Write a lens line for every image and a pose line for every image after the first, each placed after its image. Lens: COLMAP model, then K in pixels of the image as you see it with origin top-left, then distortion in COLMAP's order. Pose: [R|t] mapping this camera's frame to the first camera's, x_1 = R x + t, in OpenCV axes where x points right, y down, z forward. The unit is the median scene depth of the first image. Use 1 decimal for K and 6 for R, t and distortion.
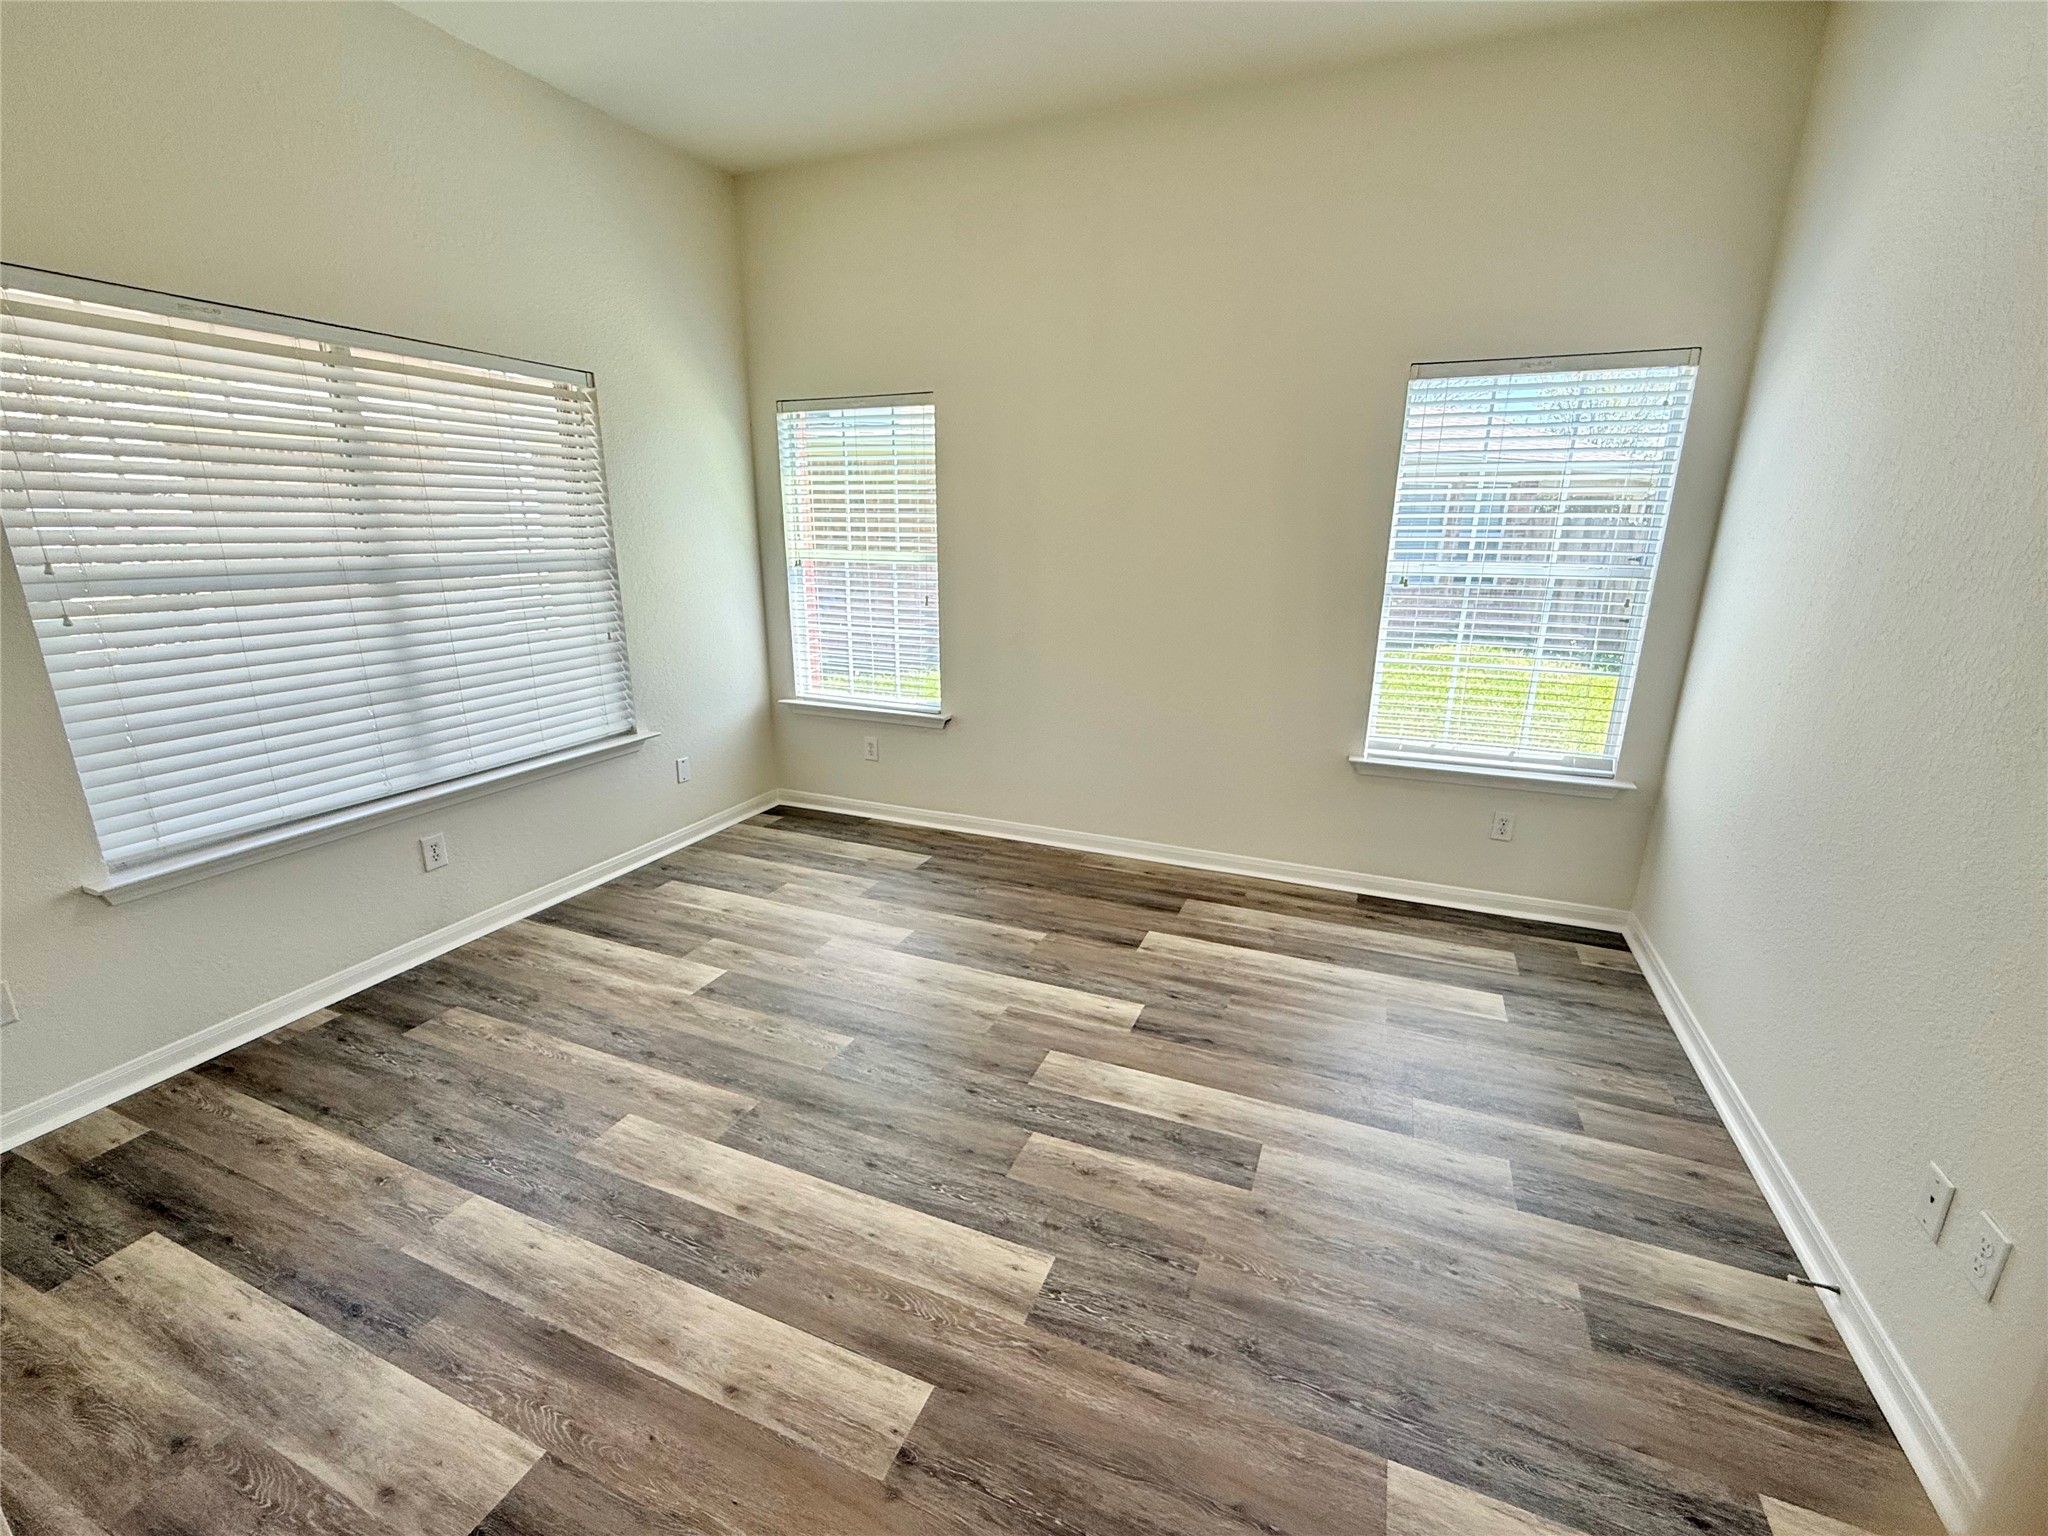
lens RADIAL K [[846.9, 0, 1024.0], [0, 846.9, 768.0], [0, 0, 1]] dist [0.000237, -0.000331]
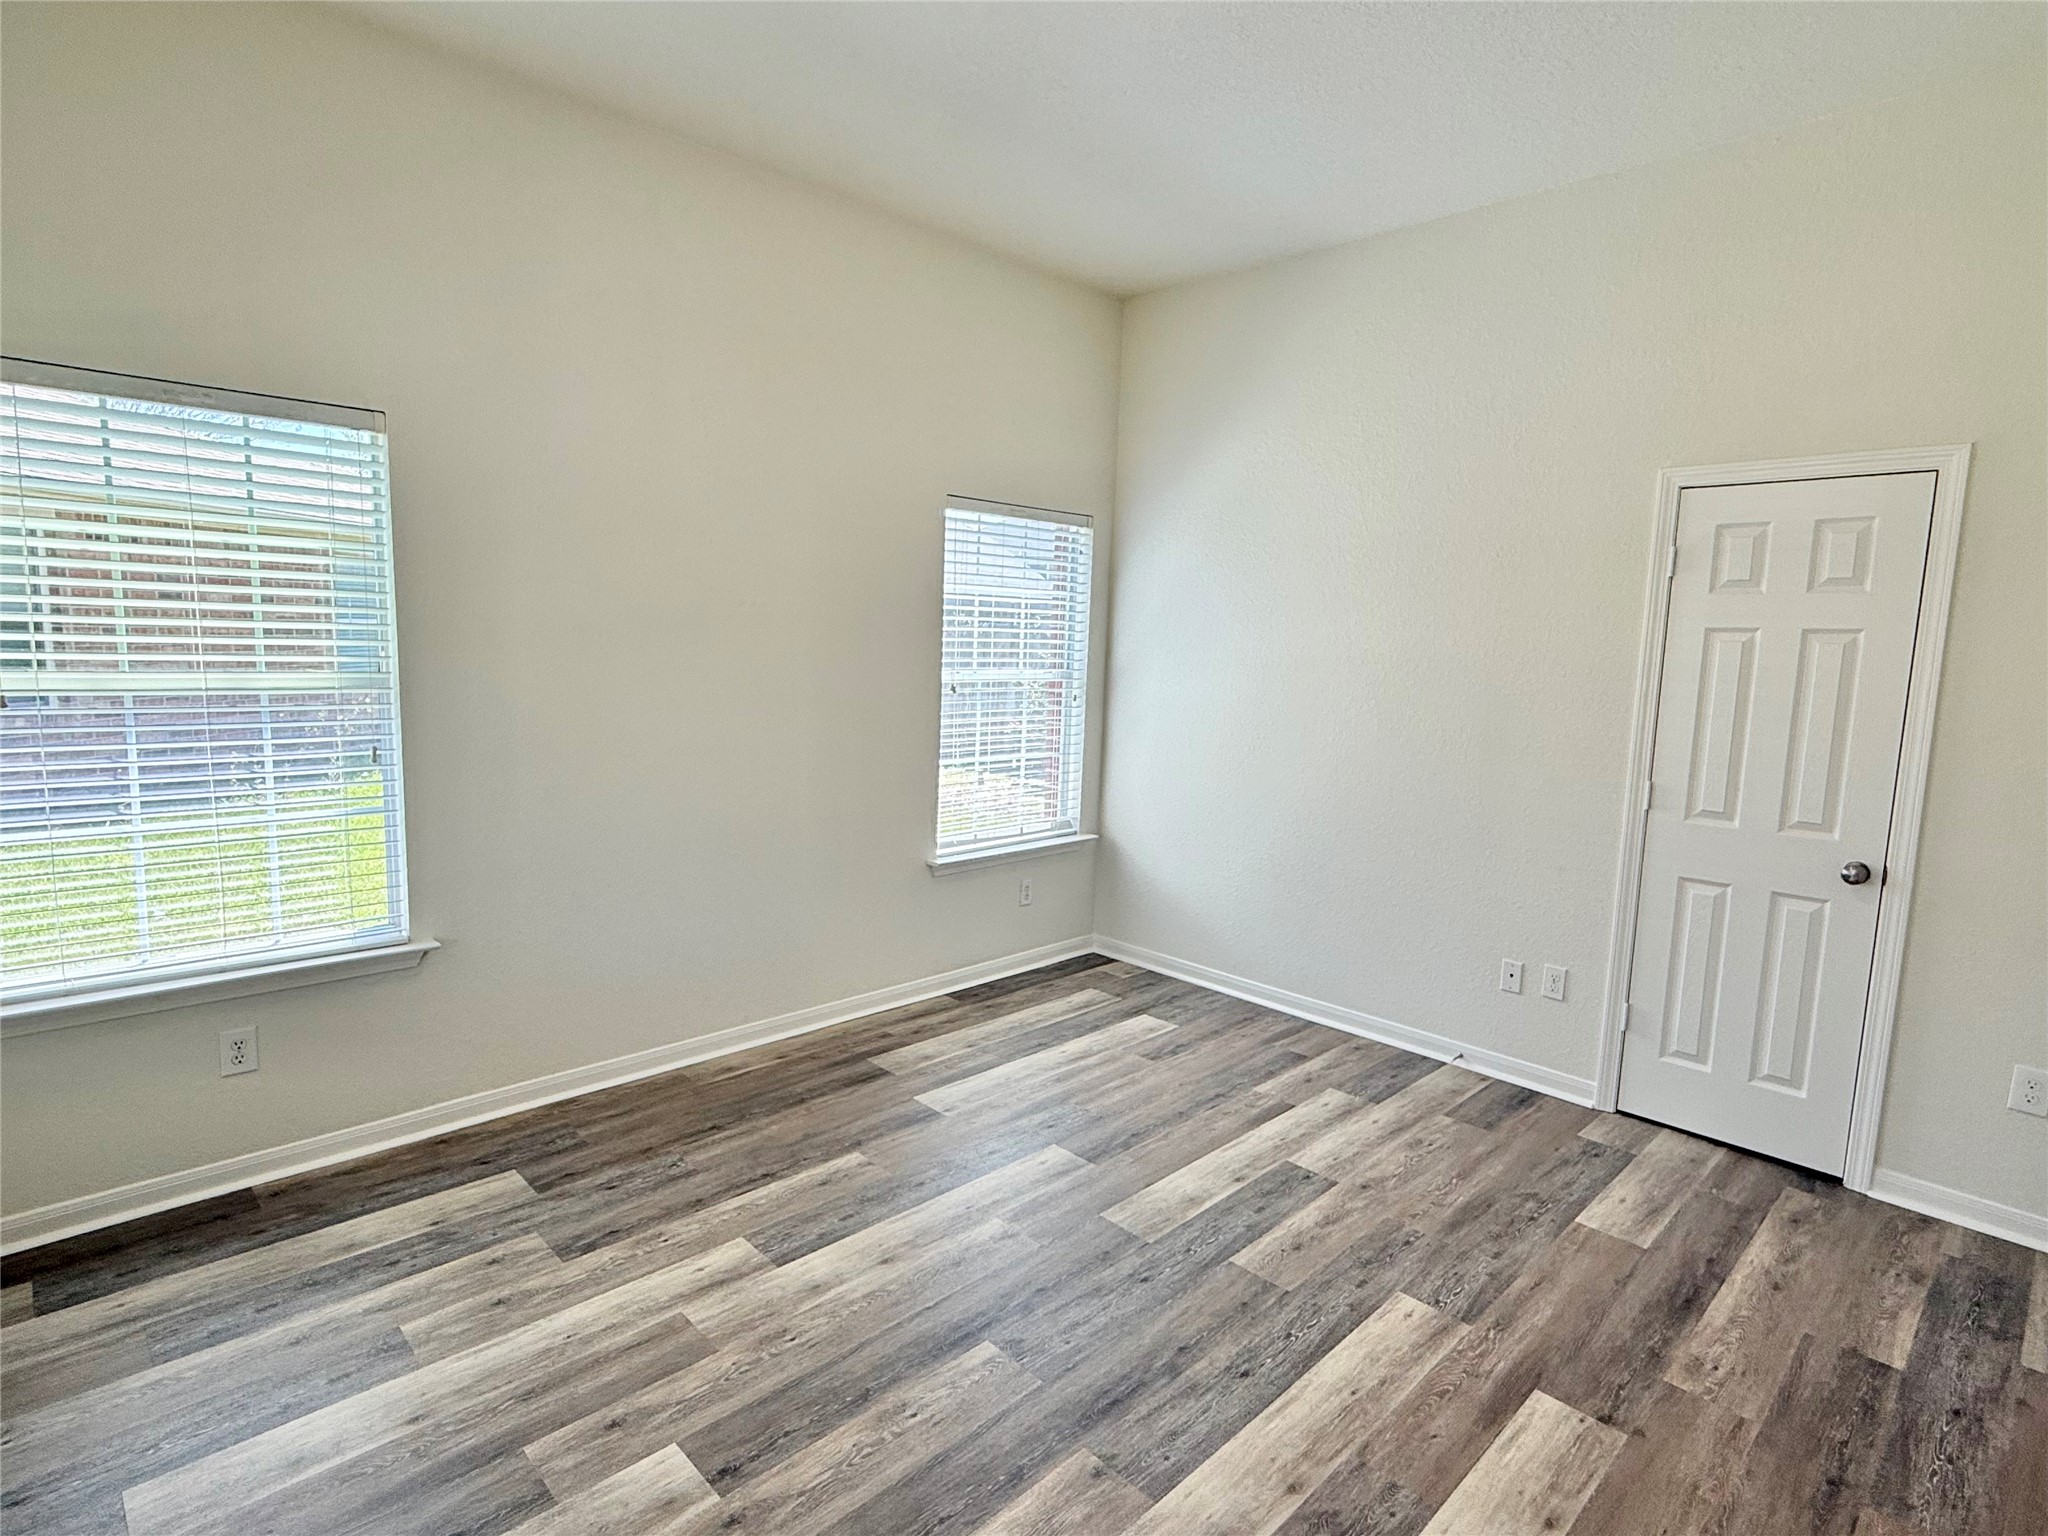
lens RADIAL K [[1056.1, 0, 999.9], [0, 1056.1, 768.2], [0, 0, 1]] dist [-0.000534, 0.000401]
pose [[0.410599, -0.111688, 0.904950, -0.825839], [0.223352, 0.974554, 0.018938, -0.147932], [-0.884037, 0.194347, 0.425097, 0.442961]]
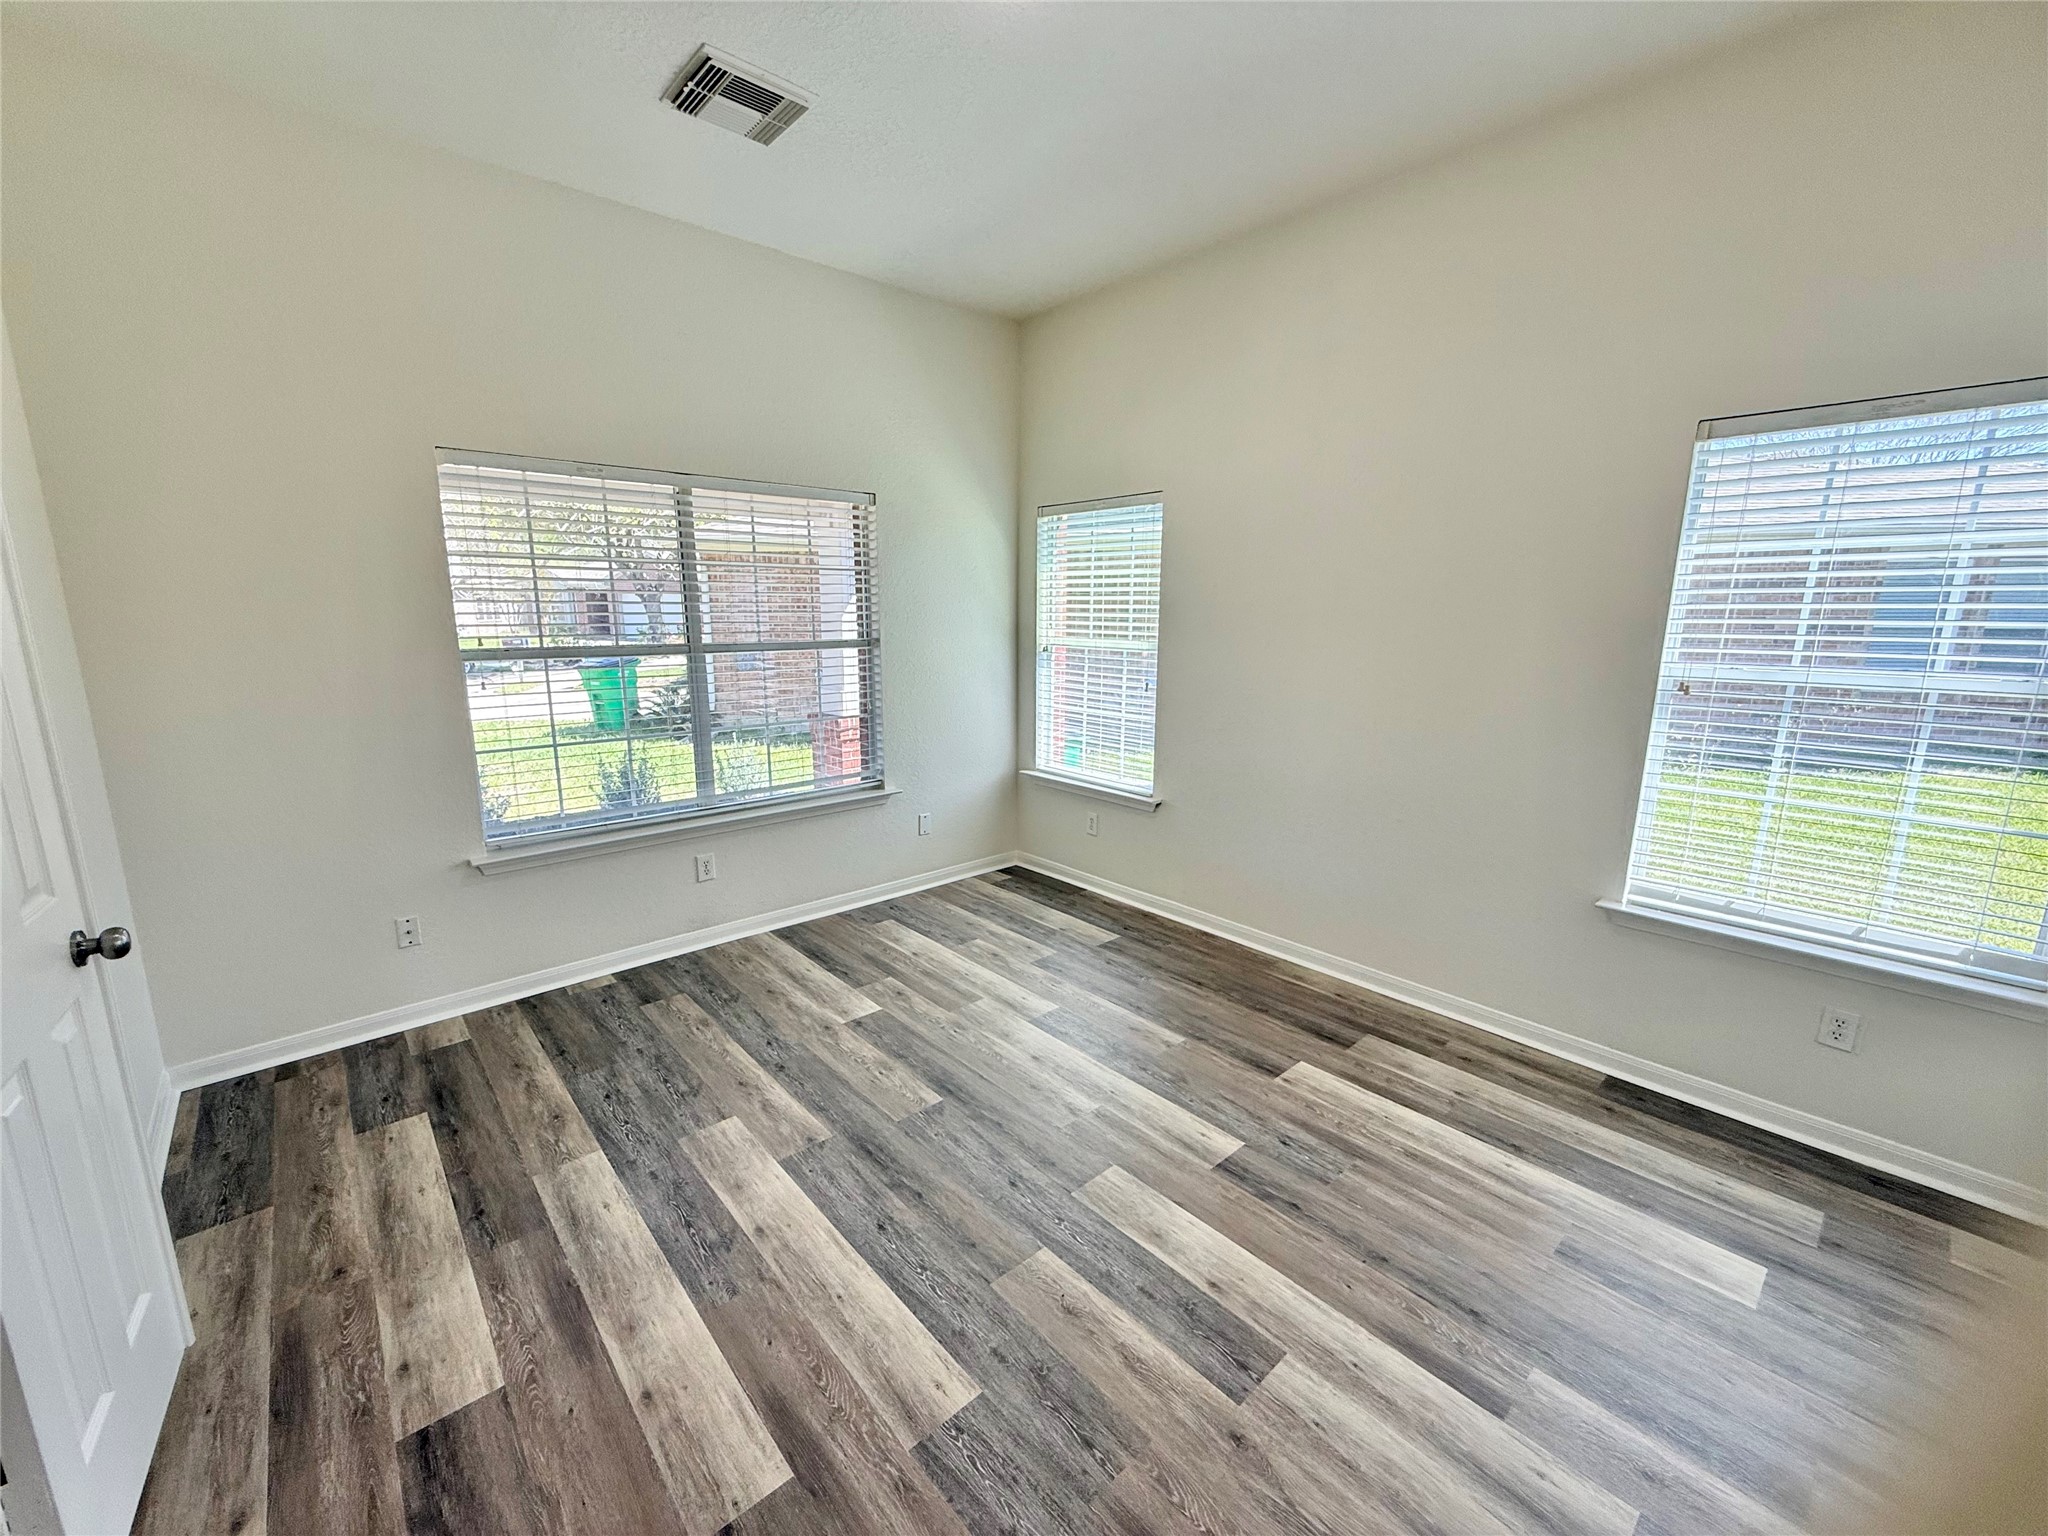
lens RADIAL K [[799.9, 0, 1029.5], [0, 799.9, 770.9], [0, 0, 1]] dist [-0.000292, -0.000130]
pose [[0.905284, 0.082574, -0.416703, 0.236968], [-0.116640, 0.991542, -0.056915, -0.033351], [0.408479, 0.100128, 0.907259, 0.092796]]
